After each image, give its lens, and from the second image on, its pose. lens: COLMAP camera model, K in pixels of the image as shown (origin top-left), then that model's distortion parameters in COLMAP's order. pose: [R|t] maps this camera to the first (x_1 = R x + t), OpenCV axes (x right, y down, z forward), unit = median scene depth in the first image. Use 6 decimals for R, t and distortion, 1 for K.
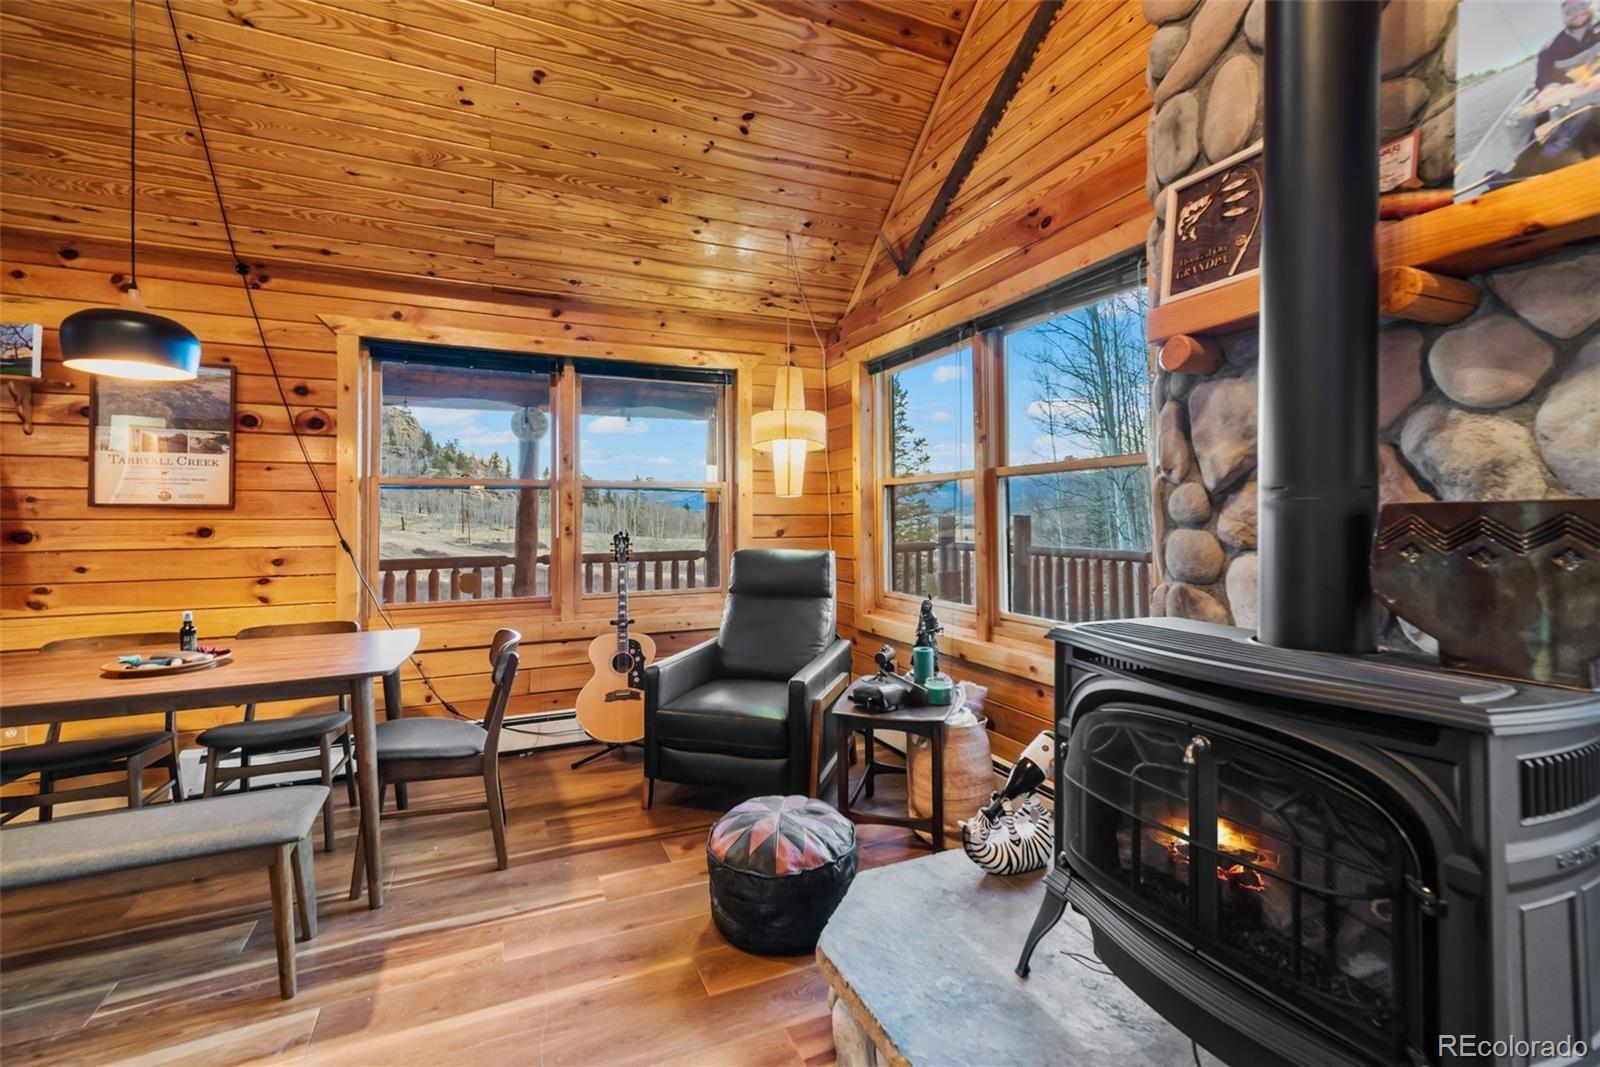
lens RADIAL K [[697.3, 0, 808.1], [0, 697.3, 507.7], [0, 0, 1]] dist [0.006430, 0.001344]
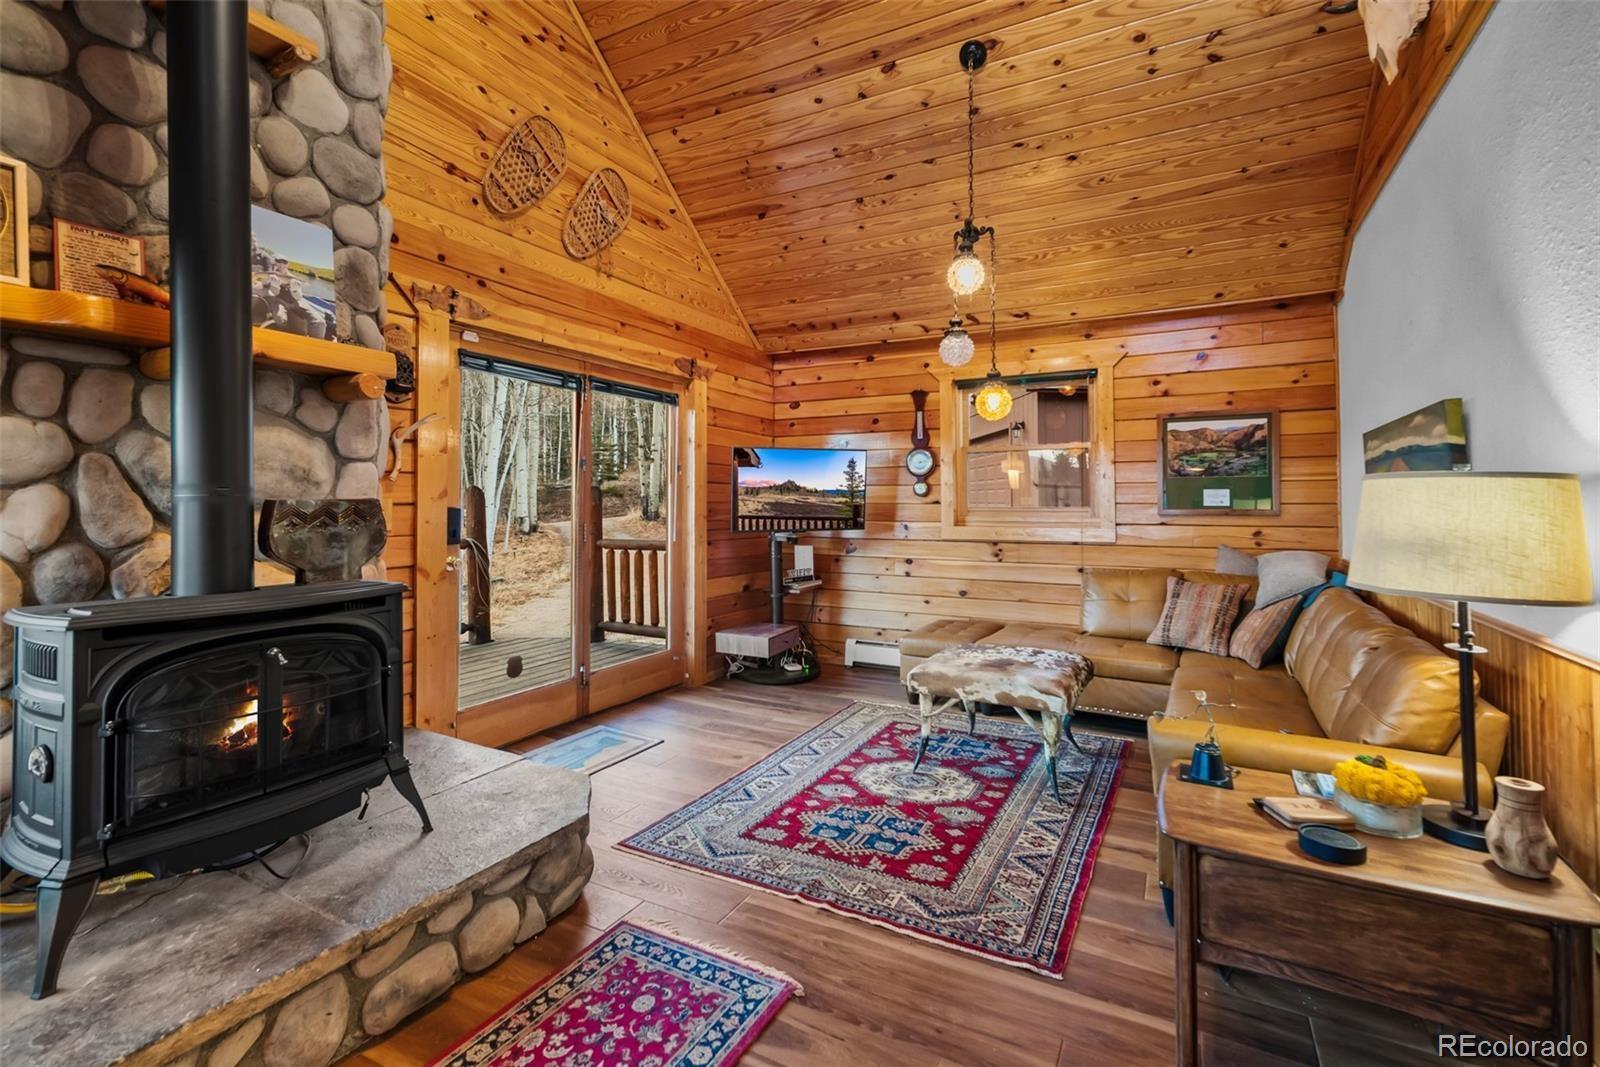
lens RADIAL K [[697.3, 0, 795.3], [0, 697.3, 498.4], [0, 0, 1]] dist [0.006430, 0.001344]
pose [[-0.593612, 0.015688, 0.804598, -0.483743], [0.000297, 0.999814, -0.019275, 0.009083], [-0.804751, -0.011203, -0.593506, 0.347512]]
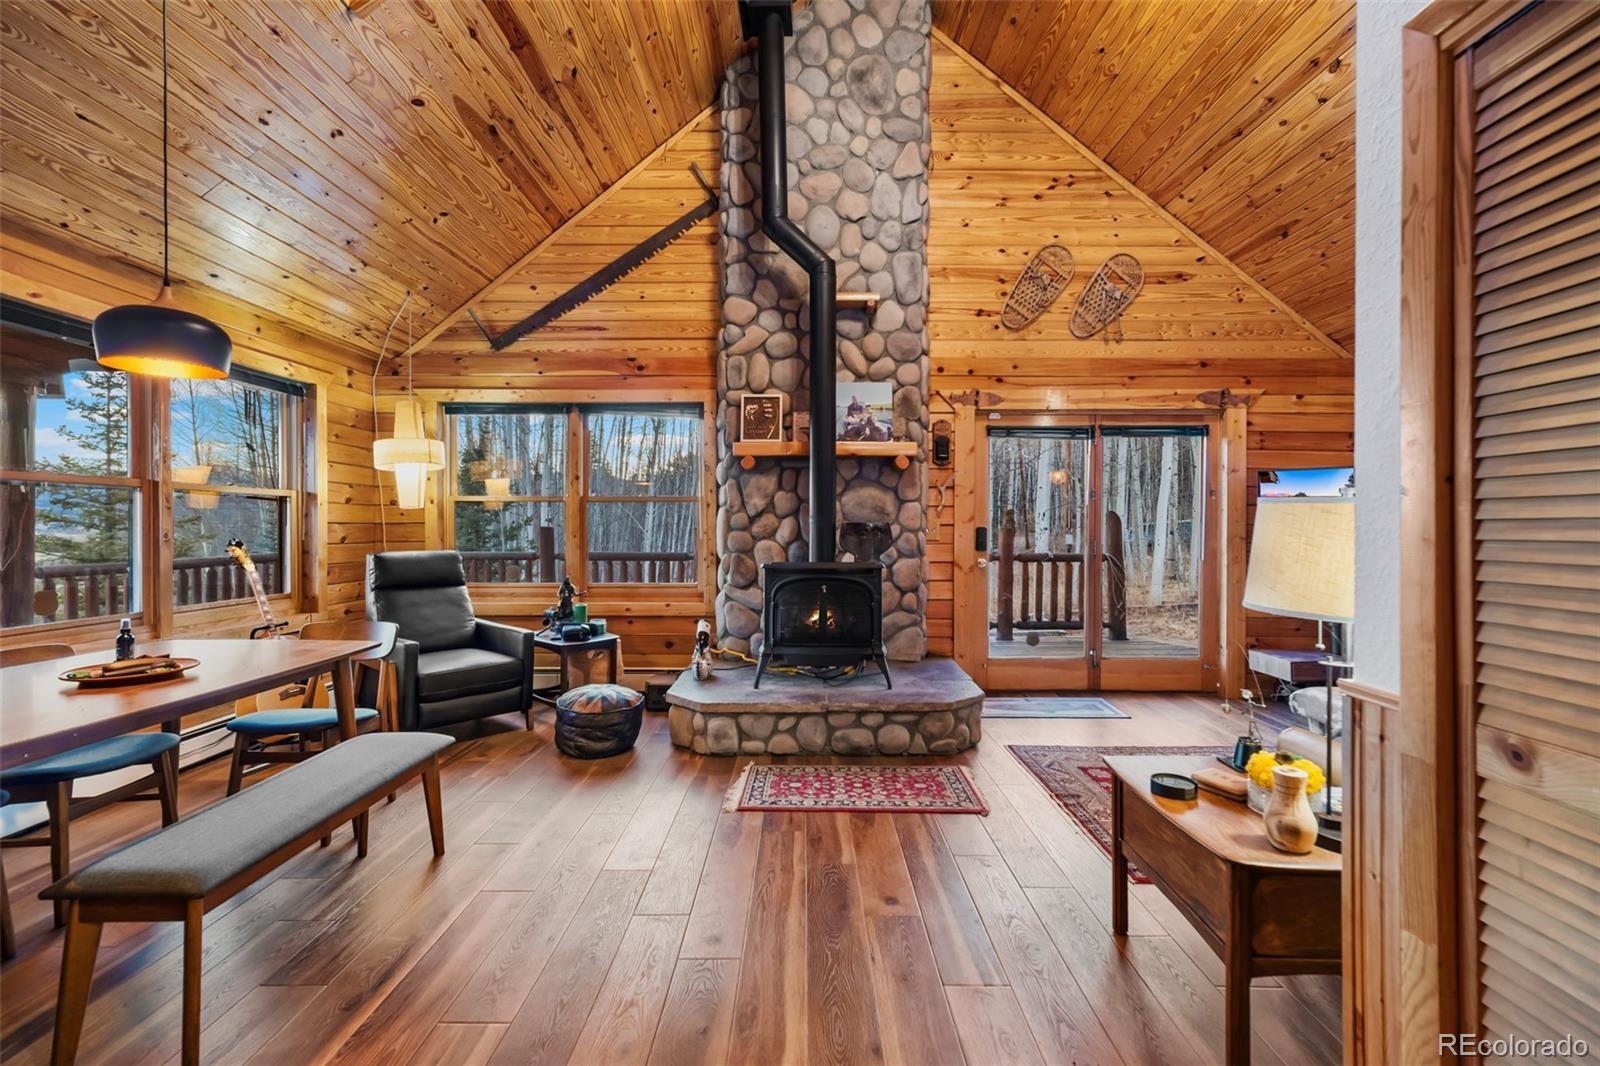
lens RADIAL K [[697.3, 0, 811.6], [0, 697.3, 526.5], [0, 0, 1]] dist [0.006430, 0.001344]
pose [[0.412746, 0.008290, 0.910808, -0.983912], [-0.014271, 0.999895, -0.002633, 0.010460], [-0.910734, -0.011912, 0.412821, -0.159560]]
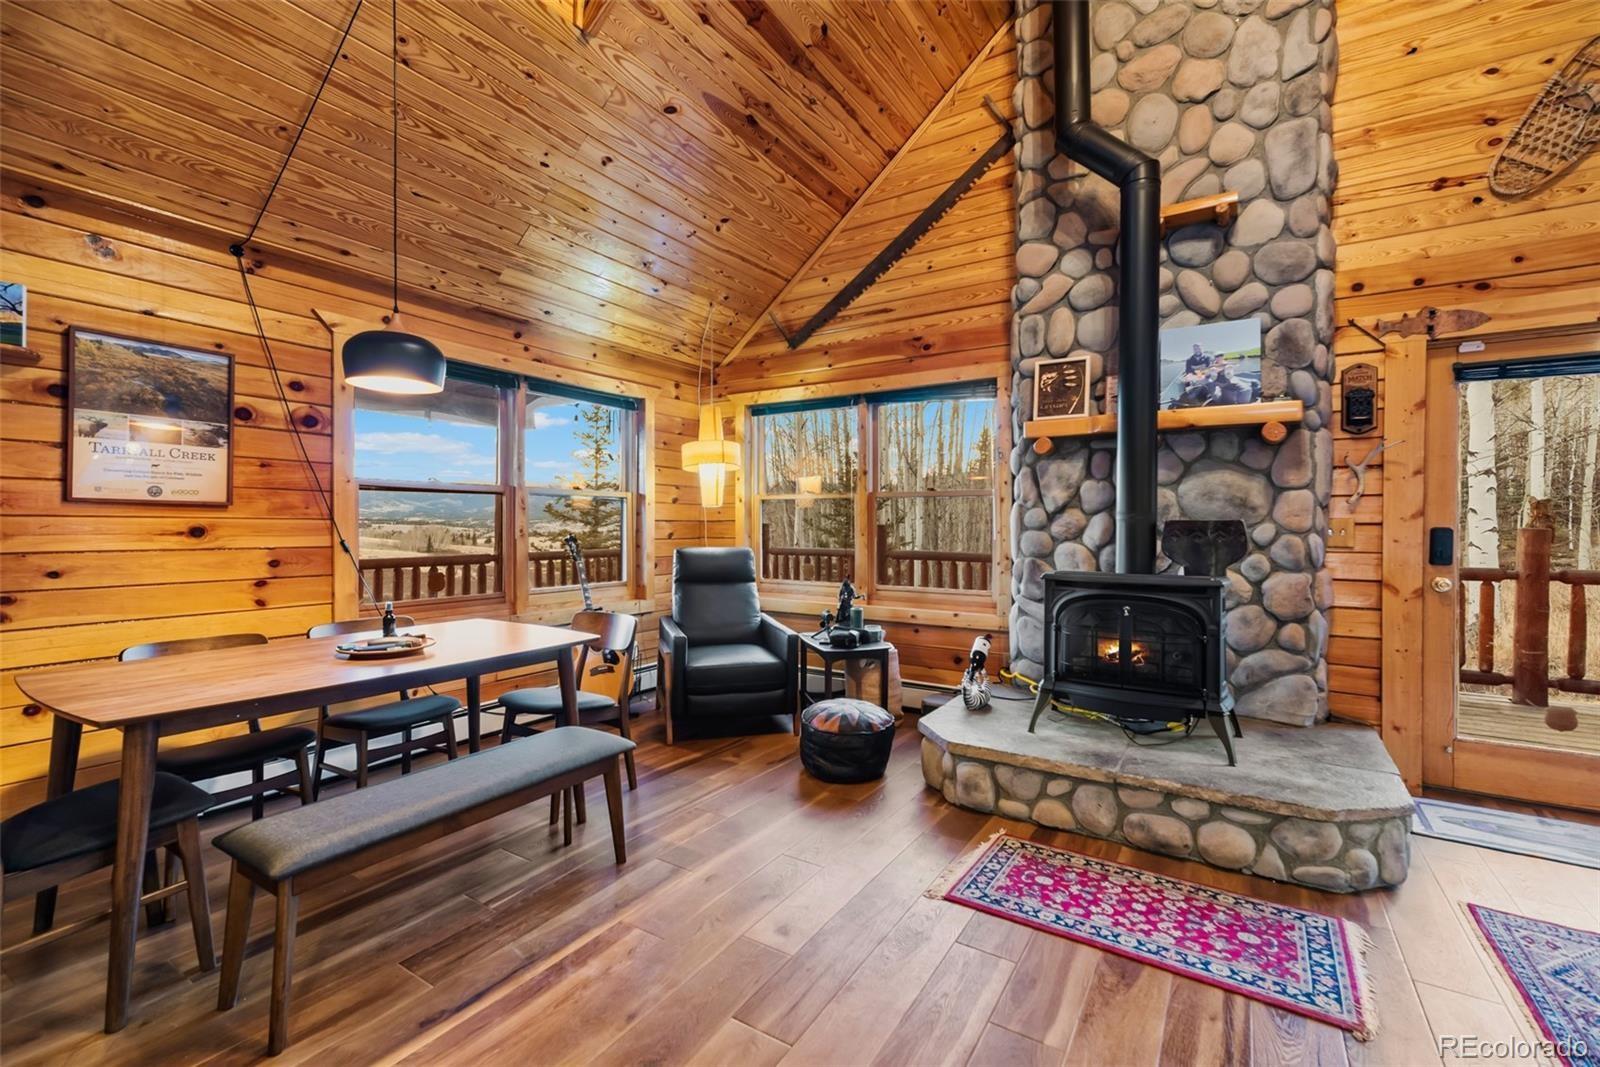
lens RADIAL K [[697.3, 0, 800.4], [0, 697.3, 525.2], [0, 0, 1]] dist [0.006430, 0.001344]
pose [[0.840928, 0.010145, 0.541052, -0.682056], [-0.016901, 0.999829, 0.007522, 0.006190], [-0.540883, -0.015470, 0.840955, -0.201925]]
